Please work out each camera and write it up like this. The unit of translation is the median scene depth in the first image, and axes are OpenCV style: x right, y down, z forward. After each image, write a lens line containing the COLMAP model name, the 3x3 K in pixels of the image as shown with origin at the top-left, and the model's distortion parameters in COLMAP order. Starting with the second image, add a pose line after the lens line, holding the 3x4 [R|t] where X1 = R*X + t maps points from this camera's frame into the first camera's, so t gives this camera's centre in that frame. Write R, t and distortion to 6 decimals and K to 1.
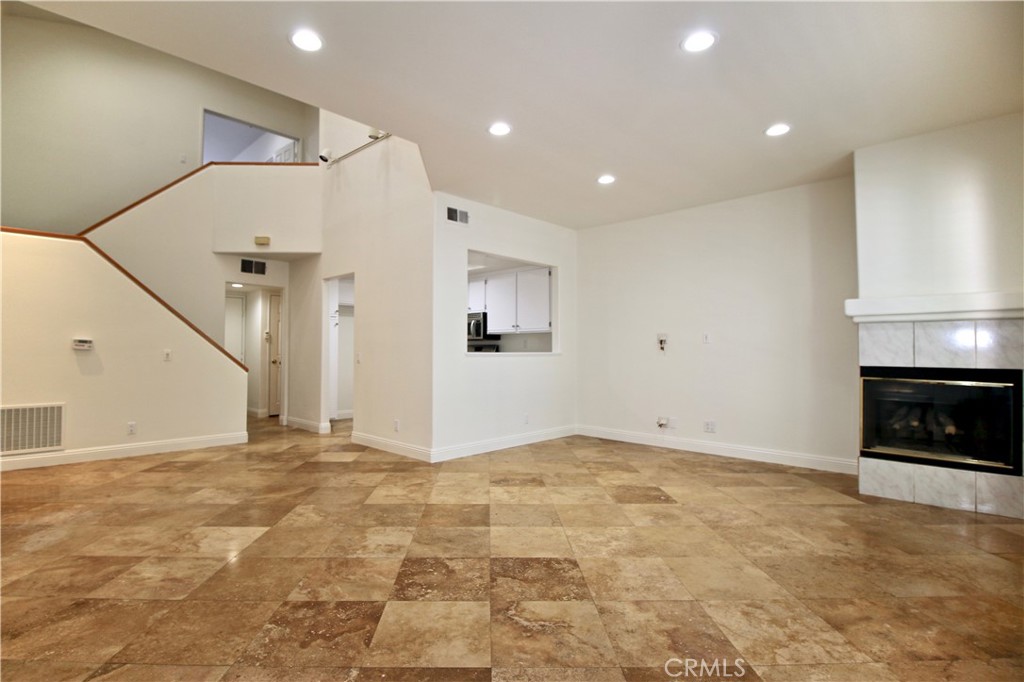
lens RADIAL K [[481.4, 0, 502.9], [0, 481.4, 339.6], [0, 0, 1]] dist [-0.014024, -0.000996]
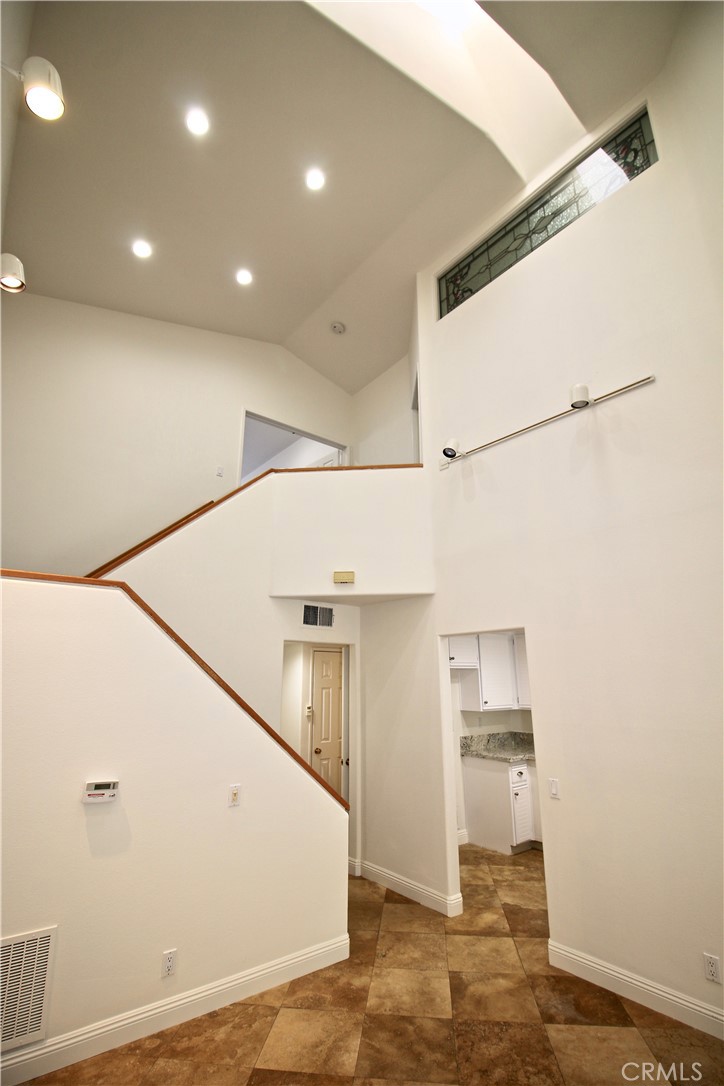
lens RADIAL K [[510.5, 0, 388.1], [0, 510.5, 545.8], [0, 0, 1]] dist [-0.014024, -0.000996]
pose [[0.993105, -0.036572, -0.111374, -0.634021], [0.009015, 0.971102, -0.238496, -0.140431], [0.116878, 0.235847, 0.964736, 0.560363]]
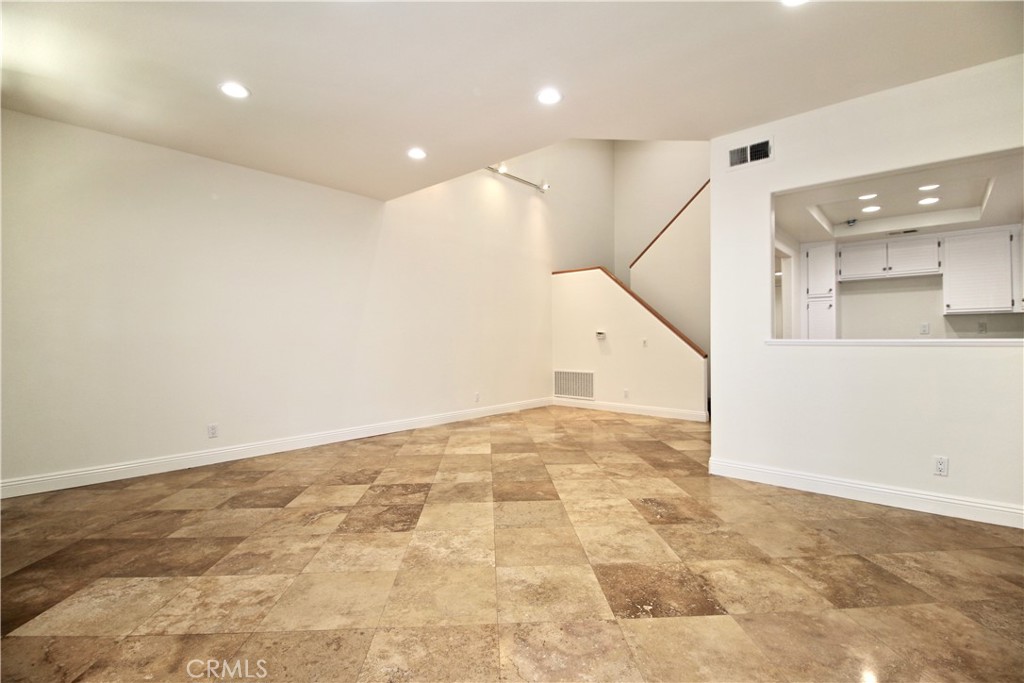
lens RADIAL K [[481.4, 0, 520.2], [0, 481.4, 340.5], [0, 0, 1]] dist [-0.014024, -0.000996]
pose [[0.058556, 0.000635, -0.998284, 0.831794], [0.023610, 0.999719, 0.002020, 0.025148], [0.998005, -0.023687, 0.058524, 0.805650]]
